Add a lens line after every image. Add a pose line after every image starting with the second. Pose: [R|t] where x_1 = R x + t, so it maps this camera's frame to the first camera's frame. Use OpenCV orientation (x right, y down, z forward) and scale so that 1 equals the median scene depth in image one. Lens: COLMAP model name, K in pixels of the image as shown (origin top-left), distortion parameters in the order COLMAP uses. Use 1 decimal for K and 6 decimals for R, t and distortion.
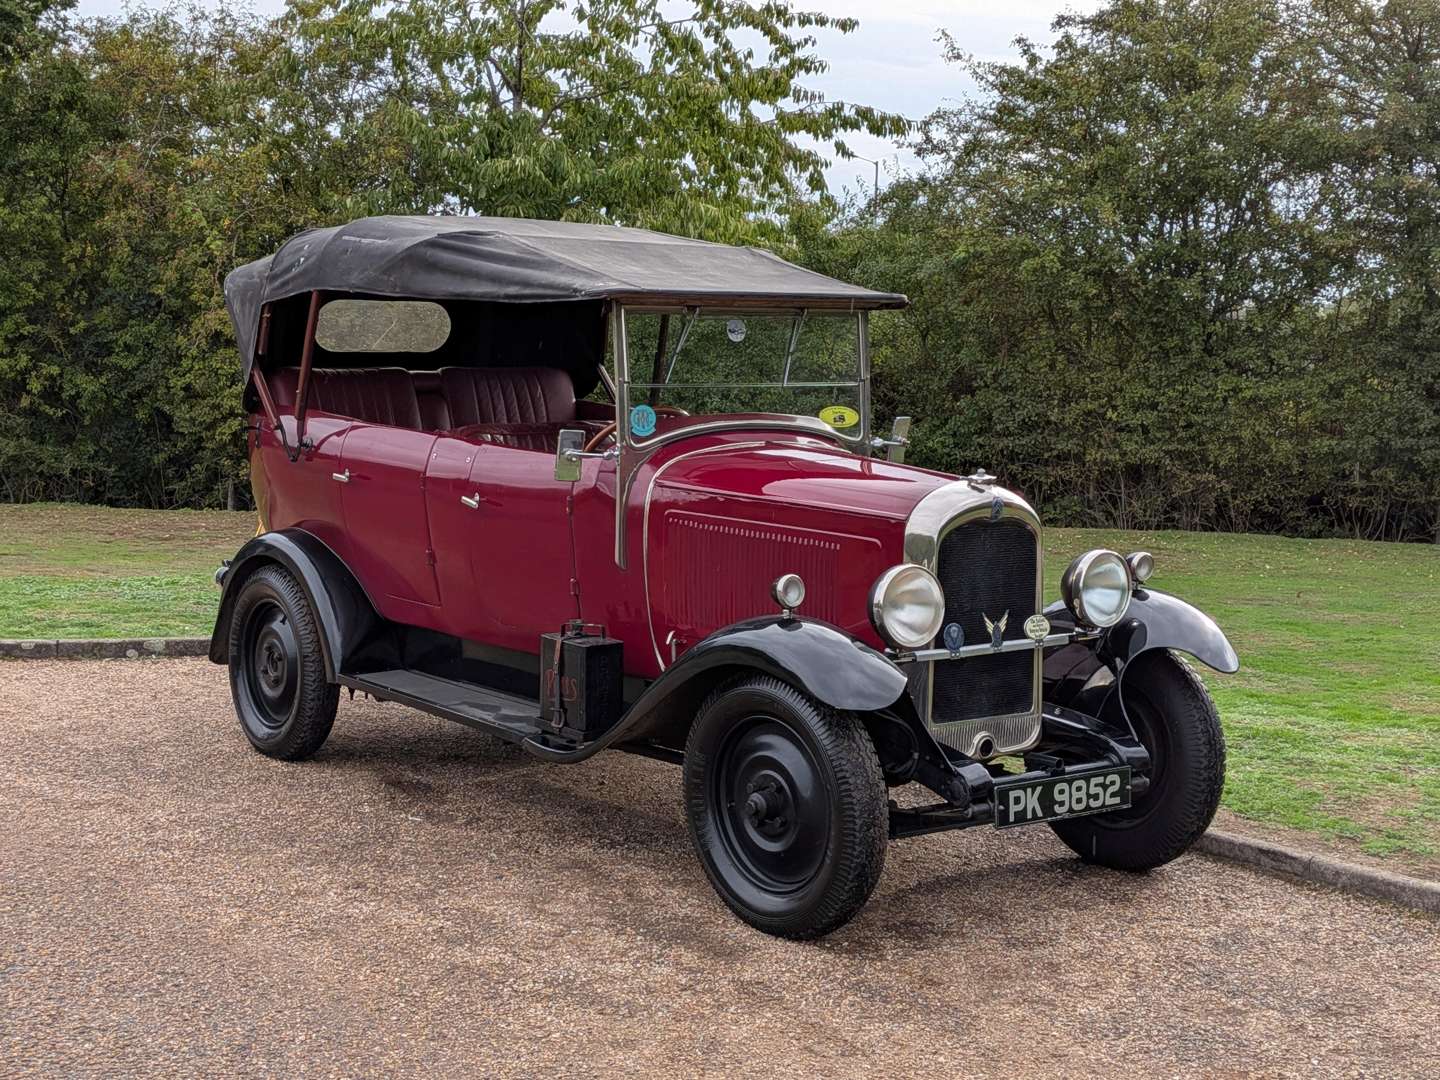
lens RADIAL K [[2162.6, 0, 672.4], [0, 2162.6, 536.6], [0, 0, 1]] dist [0.099265, -0.189257]
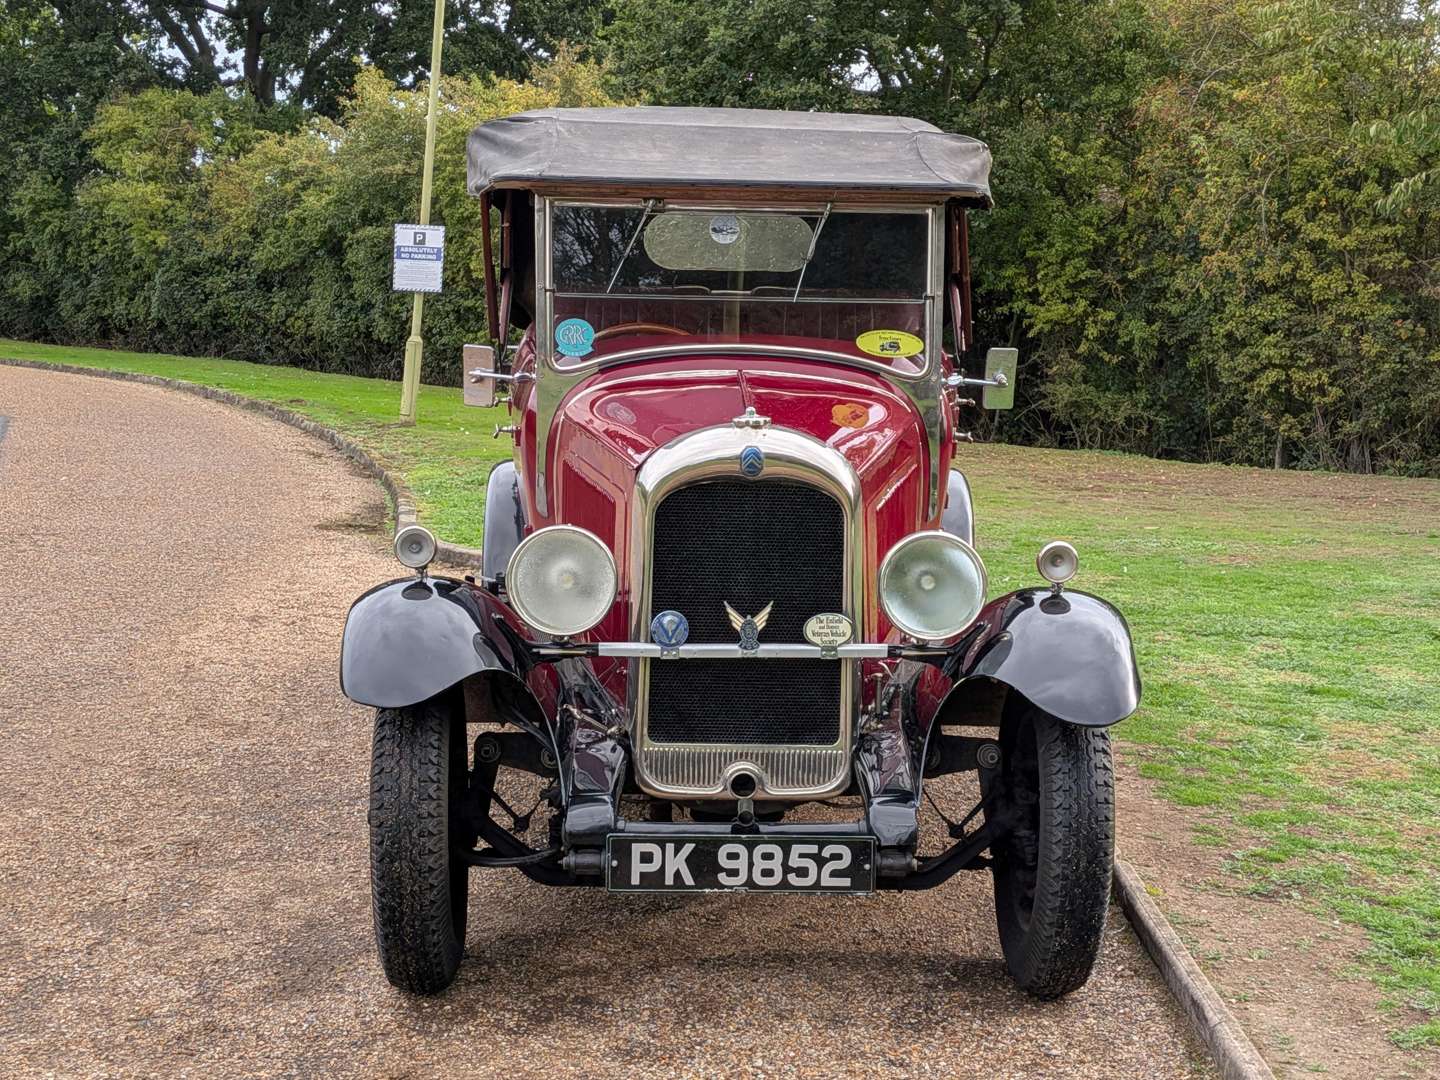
lens RADIAL K [[2170.9, 0, 768.6], [0, 2170.9, 503.6], [0, 0, 1]] dist [0.101884, -0.096555]
pose [[0.823904, 0.064799, -0.563013, 0.479936], [-0.063215, 0.997750, 0.022327, -0.013057], [0.563193, 0.017196, 0.826146, 0.333580]]
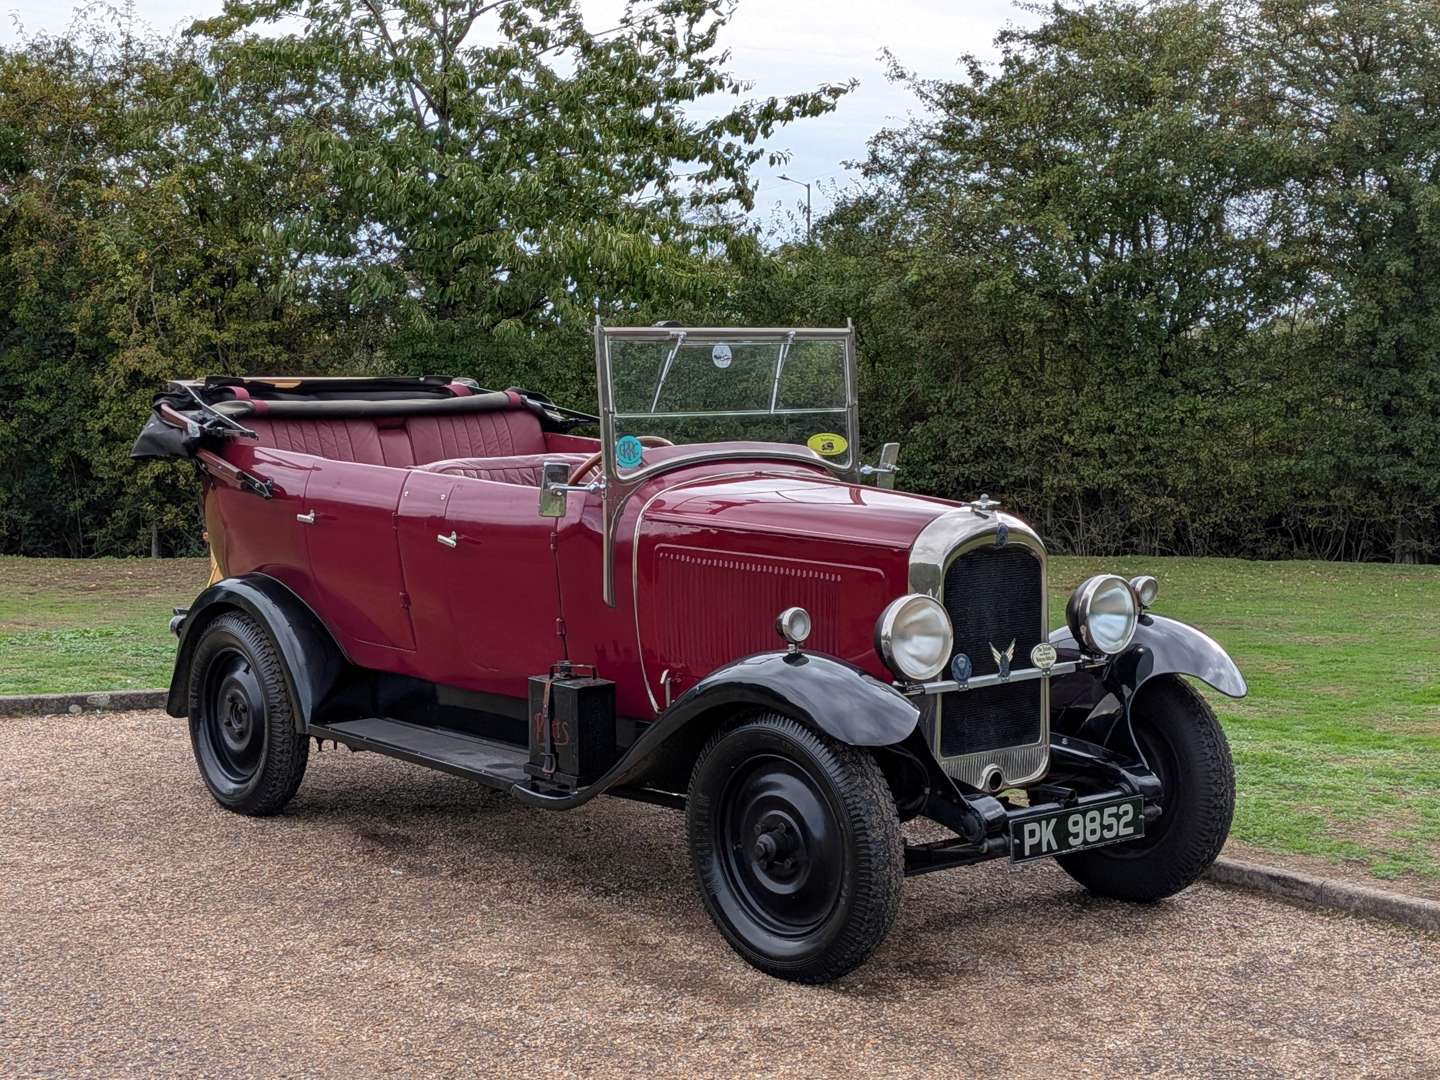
lens RADIAL K [[2225.4, 0, 719.0], [0, 2225.4, 613.3], [0, 0, 1]] dist [0.077677, -0.044973]
pose [[0.998306, -0.024681, 0.052688, -0.025629], [0.023753, 0.999553, 0.018180, 0.000882], [-0.053113, -0.016897, 0.998446, 0.007249]]
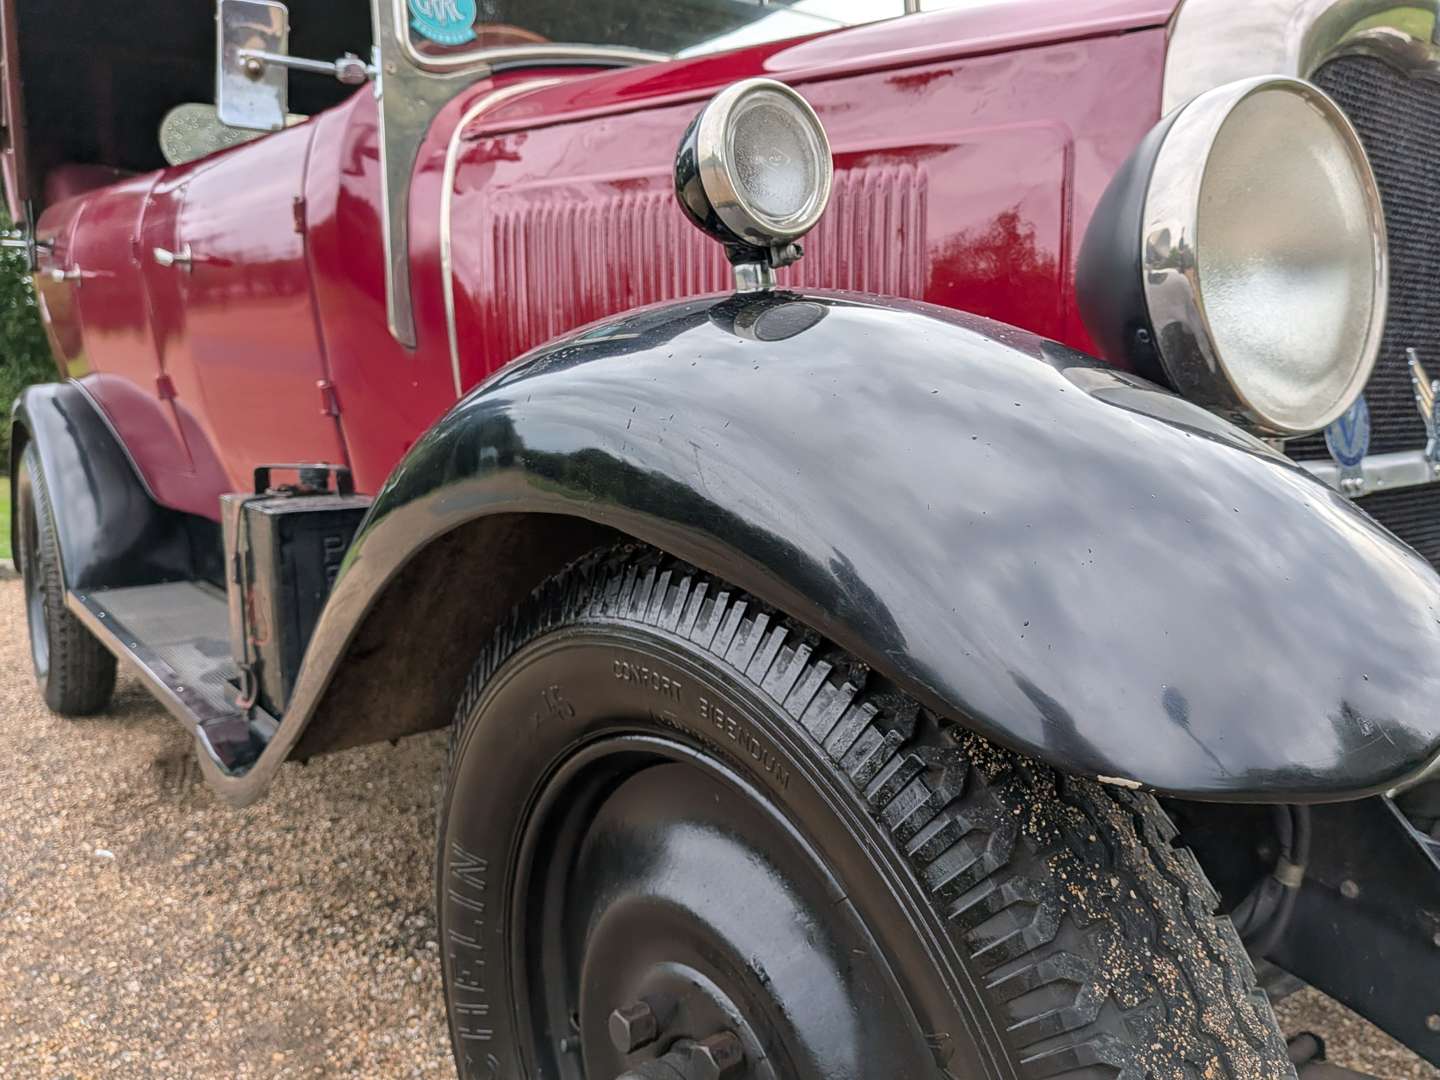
lens RADIAL K [[1108.3, 0, 727.9], [0, 1108.3, 547.6], [0, 0, 1]] dist [0.105536, -0.184011]
pose [[0.999542, -0.029279, 0.007693, 0.038319], [0.028938, 0.998731, 0.041214, 0.045378], [-0.008890, -0.040973, 0.999121, 0.709361]]
